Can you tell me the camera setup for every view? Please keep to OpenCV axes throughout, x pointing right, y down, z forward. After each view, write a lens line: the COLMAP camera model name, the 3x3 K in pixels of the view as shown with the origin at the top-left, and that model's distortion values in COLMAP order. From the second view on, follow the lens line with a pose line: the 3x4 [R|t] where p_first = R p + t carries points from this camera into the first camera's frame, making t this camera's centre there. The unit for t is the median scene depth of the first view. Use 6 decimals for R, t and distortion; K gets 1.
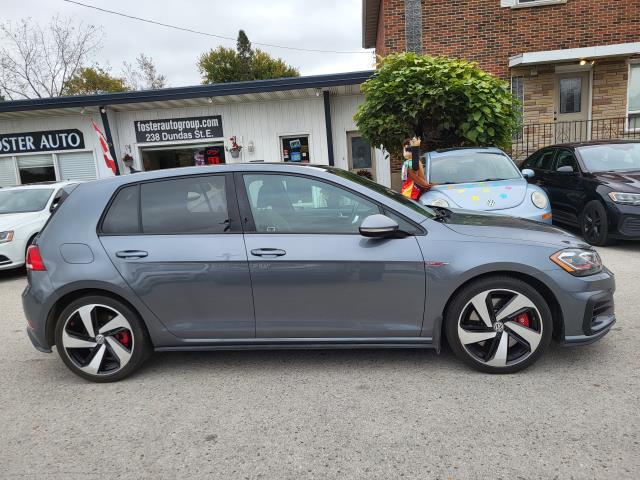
lens RADIAL K [[482.3, 0, 320.0], [0, 482.3, 240.0], [0, 0, 1]] dist [0.028888, -0.007038]
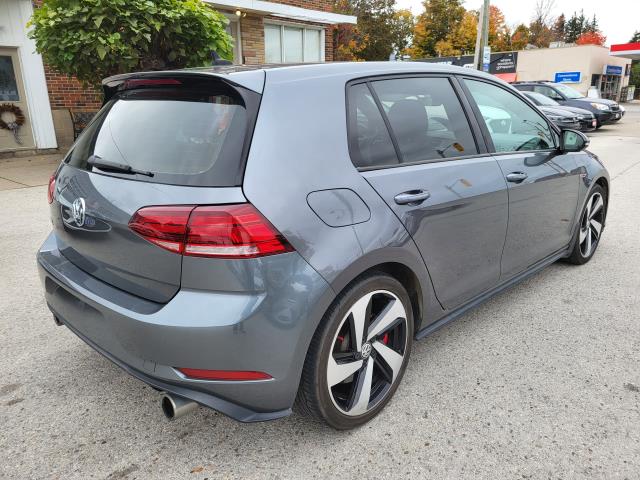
lens RADIAL K [[482.3, 0, 320.0], [0, 482.3, 240.0], [0, 0, 1]] dist [0.028888, -0.007038]
pose [[0.627752, -0.157986, 0.762212, -0.464743], [0.084022, 0.987219, 0.135423, -0.004138], [-0.773865, -0.020969, 0.633003, 0.349077]]
